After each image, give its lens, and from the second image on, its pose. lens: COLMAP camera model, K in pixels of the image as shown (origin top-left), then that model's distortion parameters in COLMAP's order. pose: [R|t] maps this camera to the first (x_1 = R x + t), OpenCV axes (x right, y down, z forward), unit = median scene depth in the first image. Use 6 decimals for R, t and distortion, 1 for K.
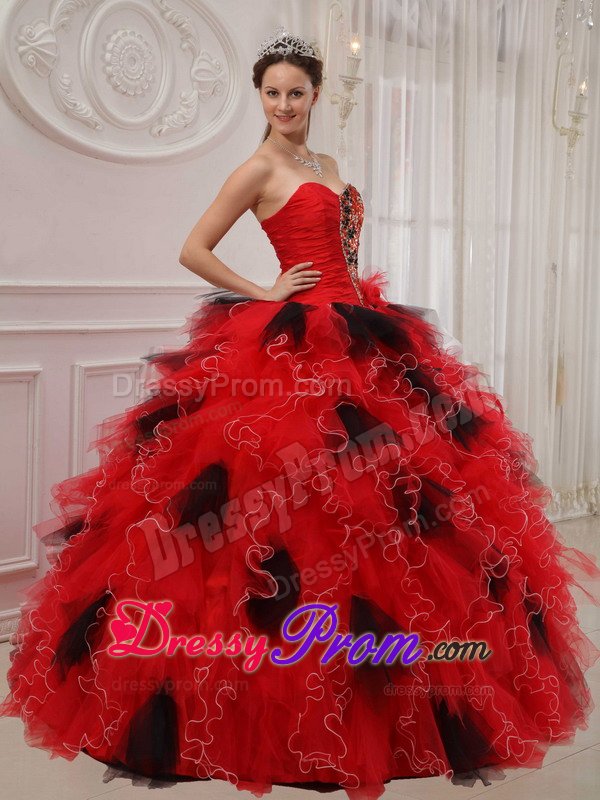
lens RADIAL K [[1826.4, 0, 300.0], [0, 1826.4, 400.0], [0, 0, 1]] dist [0.017731, 0.255726]
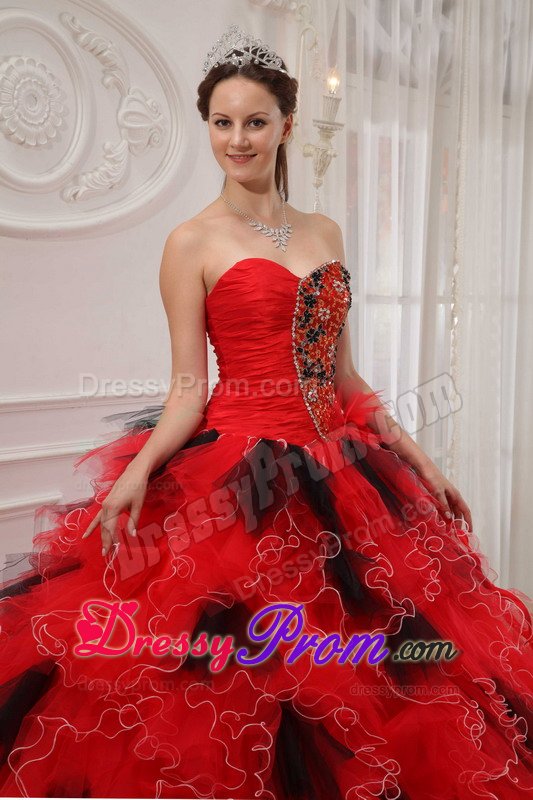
lens RADIAL K [[1554.3, 0, 266.6], [0, 1554.3, 427.6], [0, 0, 1]] dist [0.028471, 0.290840]
pose [[0.999858, -0.008403, -0.014618, 0.010607], [0.008520, 0.999932, 0.008007, -0.053792], [0.014550, -0.008130, 0.999861, 0.349049]]
